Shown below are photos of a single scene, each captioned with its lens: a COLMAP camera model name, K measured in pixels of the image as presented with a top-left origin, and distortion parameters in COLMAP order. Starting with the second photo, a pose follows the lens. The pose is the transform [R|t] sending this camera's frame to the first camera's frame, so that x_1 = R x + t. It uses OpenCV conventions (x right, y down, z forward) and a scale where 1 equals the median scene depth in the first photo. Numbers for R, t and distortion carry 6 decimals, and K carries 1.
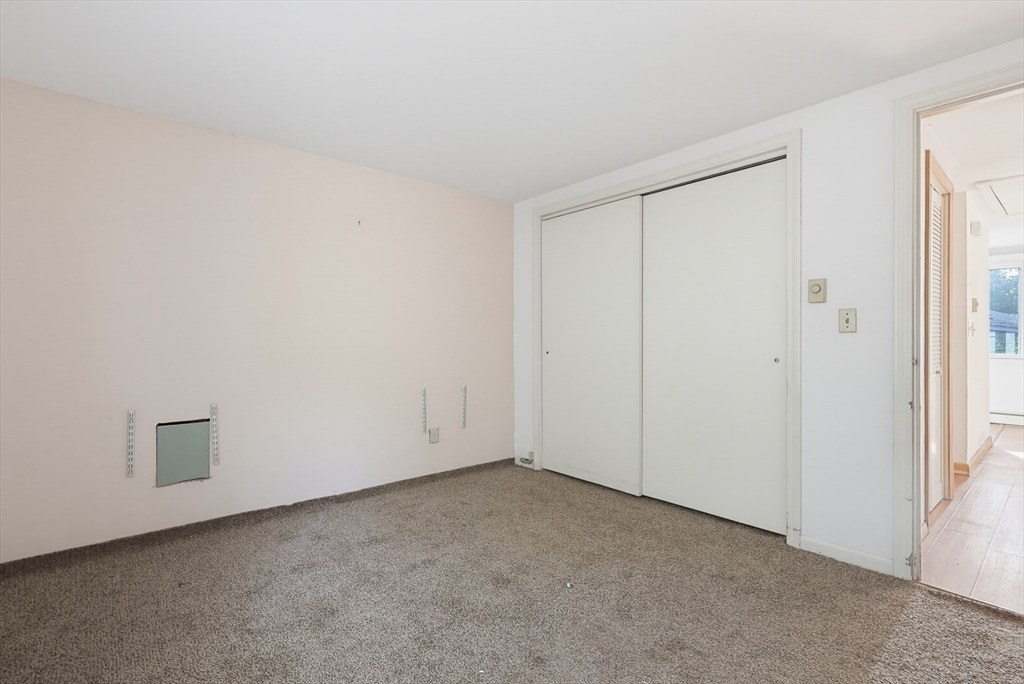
lens RADIAL K [[477.3, 0, 511.4], [0, 477.3, 343.0], [0, 0, 1]] dist [0.005846, -0.001450]
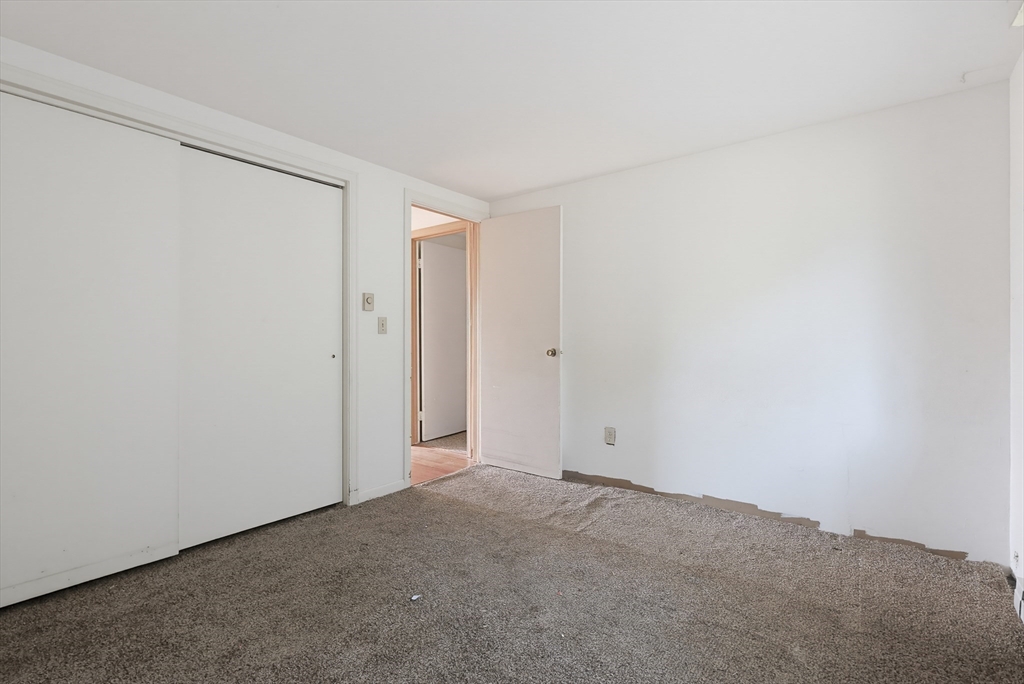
lens RADIAL K [[477.3, 0, 510.5], [0, 477.3, 337.6], [0, 0, 1]] dist [0.005846, -0.001450]
pose [[-0.179309, 0.004013, 0.983785, -0.736333], [0.009323, 0.999954, -0.002380, -0.002886], [-0.983749, 0.008745, -0.179339, 0.850976]]
